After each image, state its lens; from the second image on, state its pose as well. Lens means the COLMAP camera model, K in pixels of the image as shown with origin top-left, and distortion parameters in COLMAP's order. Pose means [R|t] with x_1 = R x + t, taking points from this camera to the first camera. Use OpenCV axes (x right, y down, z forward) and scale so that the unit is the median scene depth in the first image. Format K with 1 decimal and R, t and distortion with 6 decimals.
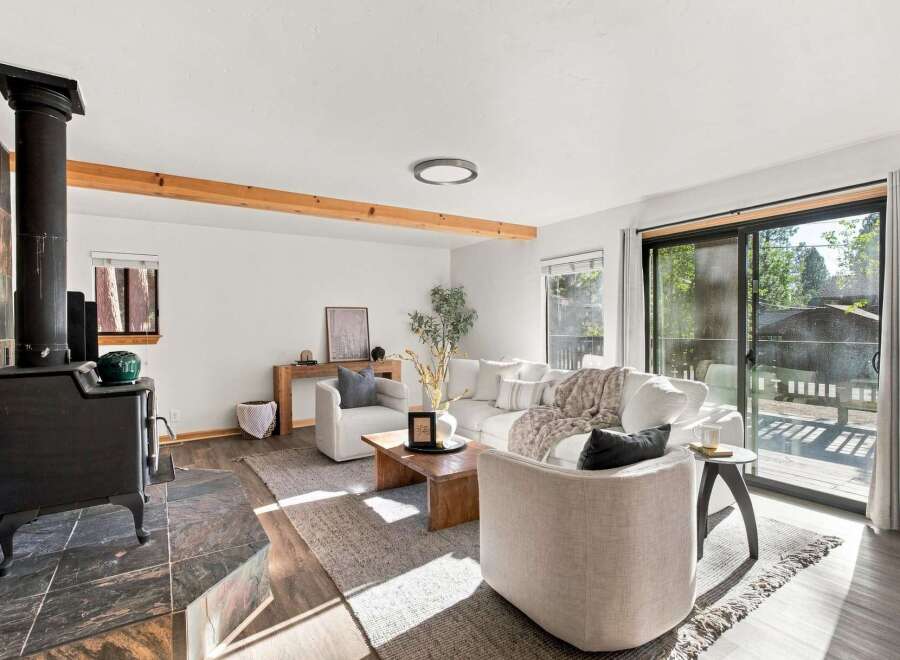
lens RADIAL K [[455.7, 0, 443.0], [0, 455.7, 332.4], [0, 0, 1]] dist [0.001440, 0.001356]
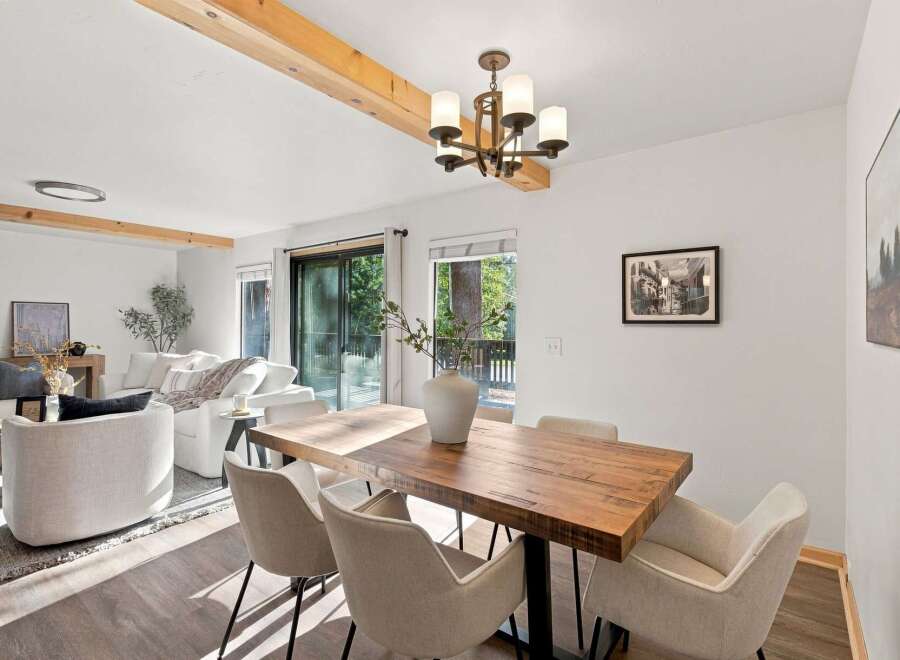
lens RADIAL K [[455.7, 0, 452.8], [0, 455.7, 325.5], [0, 0, 1]] dist [0.001440, 0.001356]
pose [[0.946752, 0.015857, 0.321572, 0.443513], [-0.012676, 0.999848, -0.011982, -0.004242], [-0.321713, 0.007267, 0.946809, -0.335663]]
